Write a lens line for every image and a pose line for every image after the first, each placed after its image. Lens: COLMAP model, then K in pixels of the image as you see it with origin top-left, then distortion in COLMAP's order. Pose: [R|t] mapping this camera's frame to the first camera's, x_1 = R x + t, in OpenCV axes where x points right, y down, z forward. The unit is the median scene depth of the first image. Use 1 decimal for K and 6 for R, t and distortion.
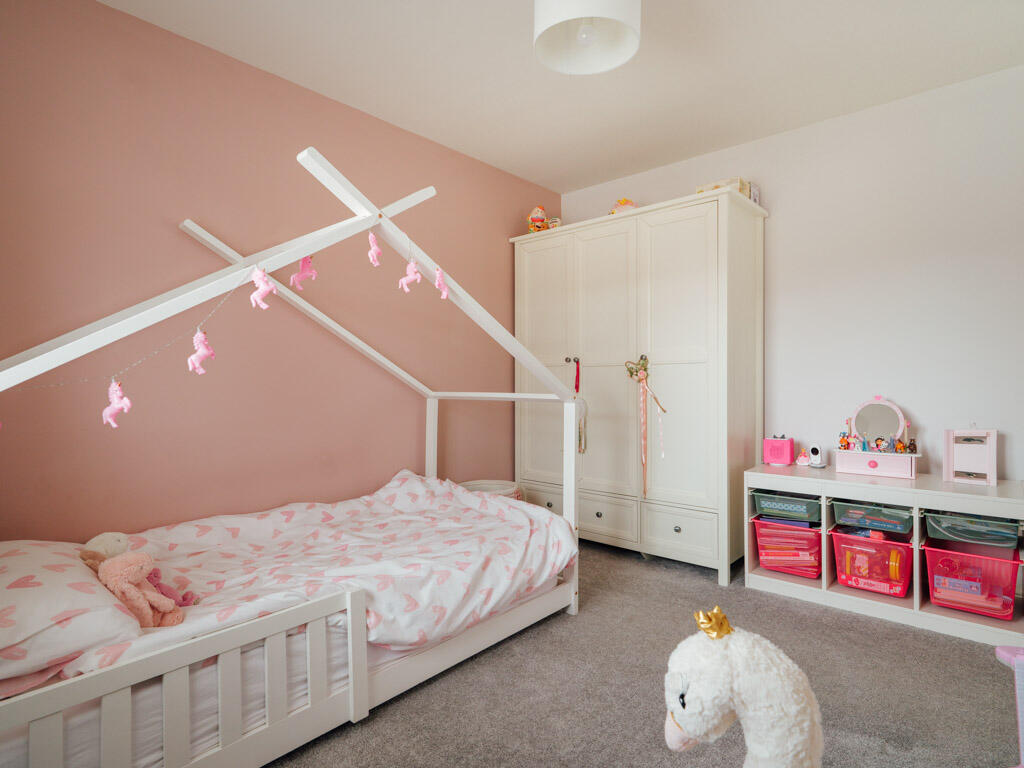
lens RADIAL K [[546.7, 0, 512.0], [0, 546.7, 384.0], [0, 0, 1]] dist [0.001157, -0.000954]
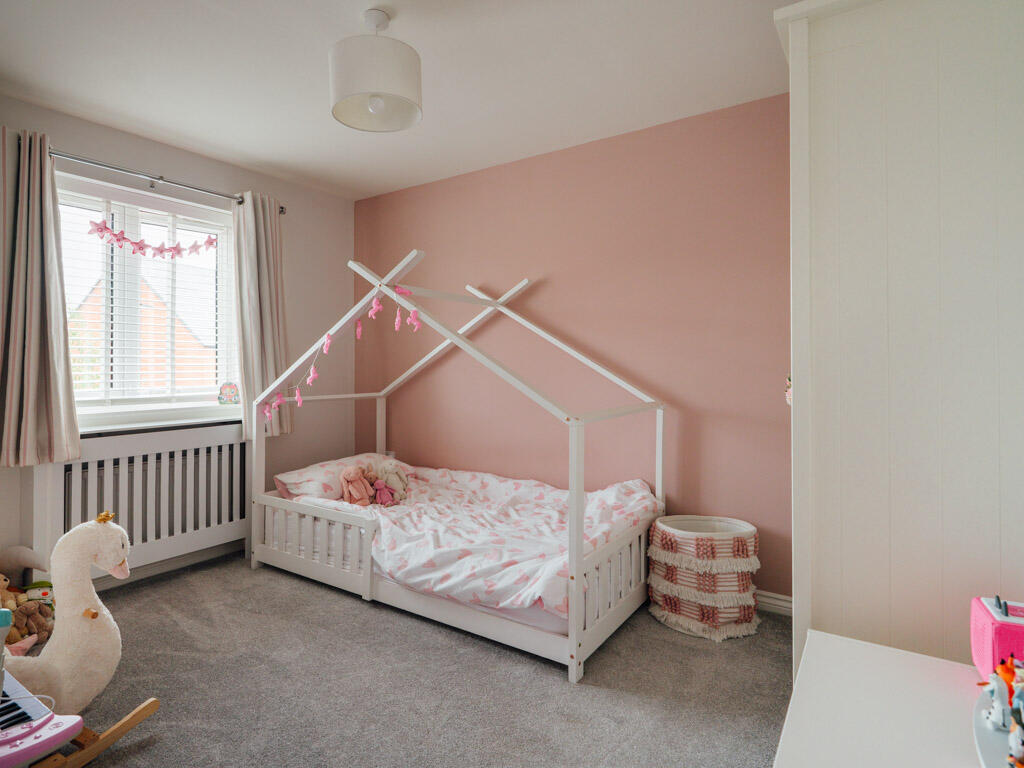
lens RADIAL K [[551.0, 0, 511.8], [0, 551.0, 362.0], [0, 0, 1]] dist [-0.000011, -0.000030]
pose [[0.135078, -0.008581, -0.990798, 1.223958], [-0.004543, 0.999947, -0.009280, -0.068346], [0.990825, 0.005755, 0.135032, 1.046871]]
